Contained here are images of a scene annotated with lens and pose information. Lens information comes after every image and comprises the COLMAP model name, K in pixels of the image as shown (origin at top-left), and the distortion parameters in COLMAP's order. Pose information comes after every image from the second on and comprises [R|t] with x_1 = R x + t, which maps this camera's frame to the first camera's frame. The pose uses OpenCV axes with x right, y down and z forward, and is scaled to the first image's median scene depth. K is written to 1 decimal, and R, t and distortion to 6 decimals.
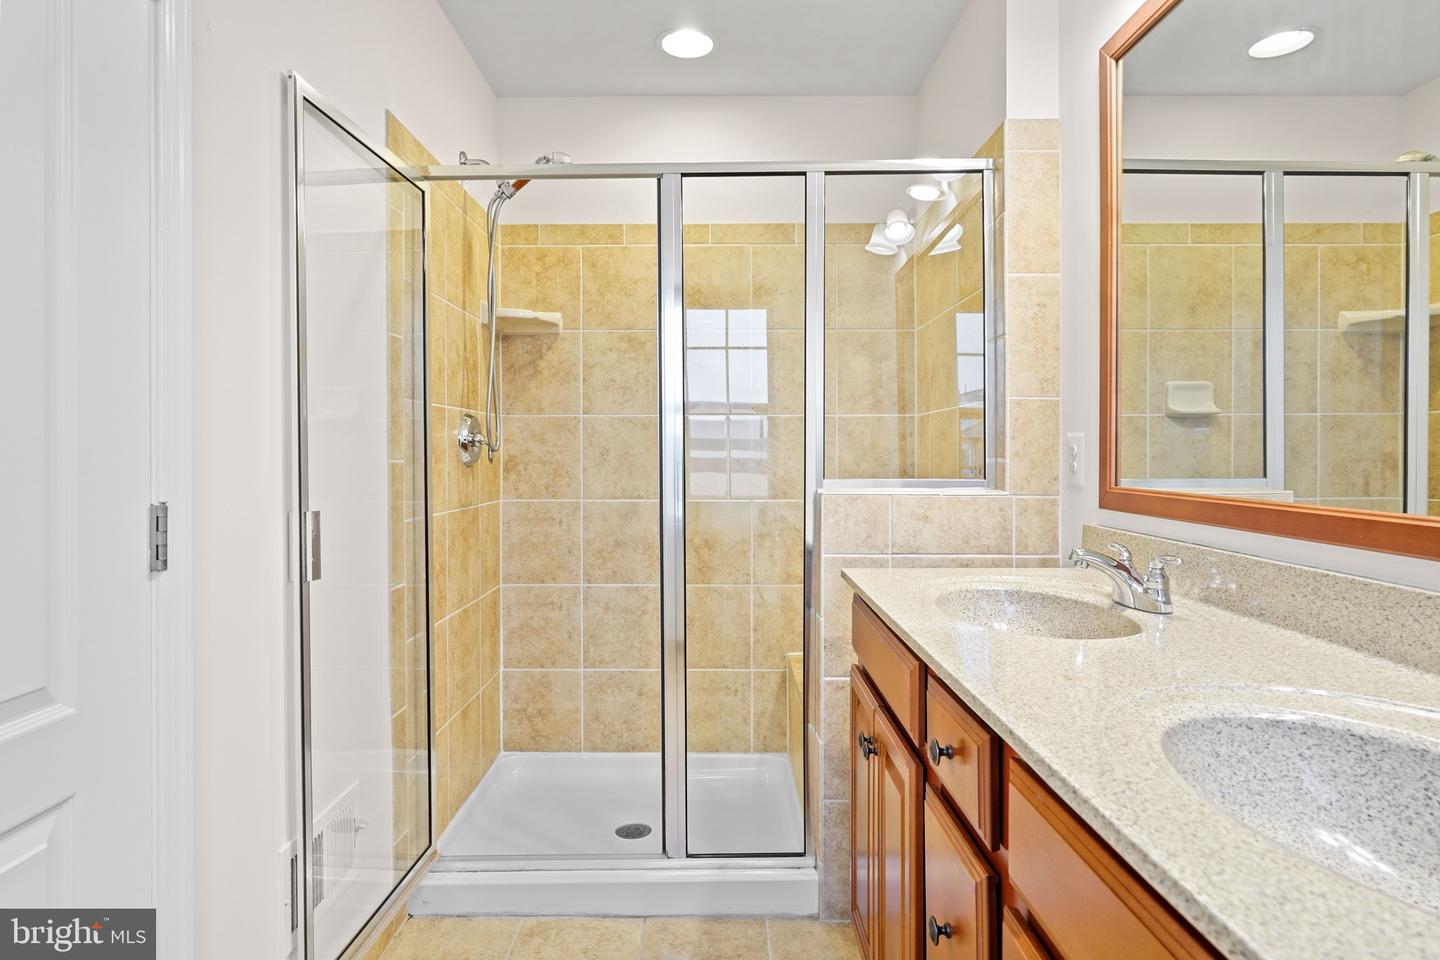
lens RADIAL K [[787.0, 0, 717.2], [0, 787.0, 462.5], [0, 0, 1]] dist [-0.003118, 0.003174]
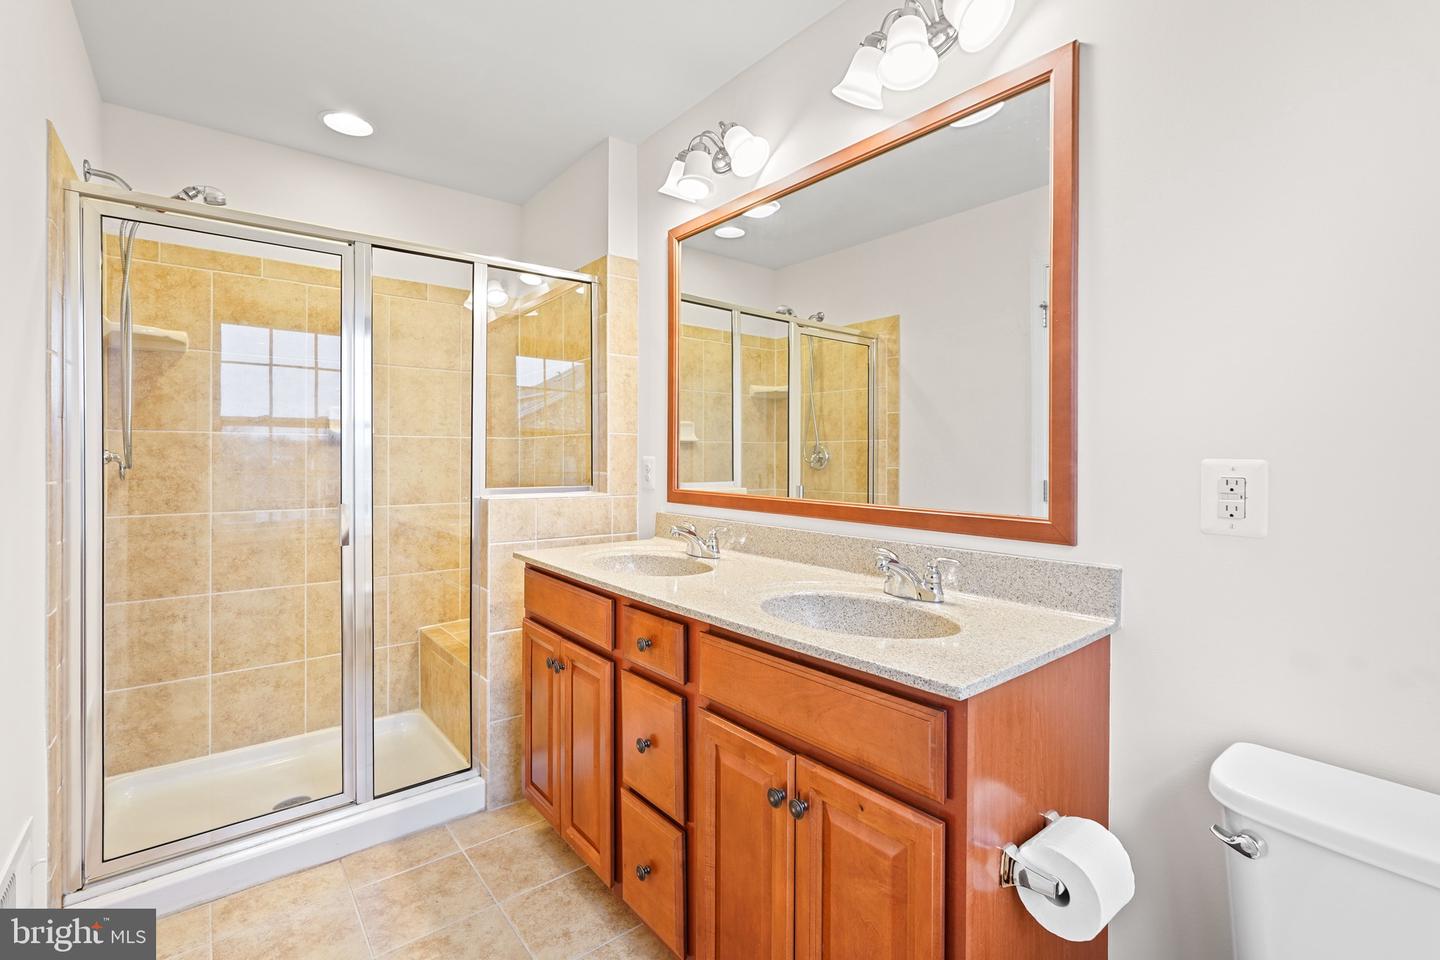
lens RADIAL K [[640.8, 0, 714.9], [0, 640.8, 465.1], [0, 0, 1]] dist [-0.000721, 0.000553]
pose [[0.783495, -0.004354, 0.621382, -0.238128], [0.005032, 0.999987, 0.000661, -0.017736], [-0.621377, 0.002609, 0.783507, -0.114265]]
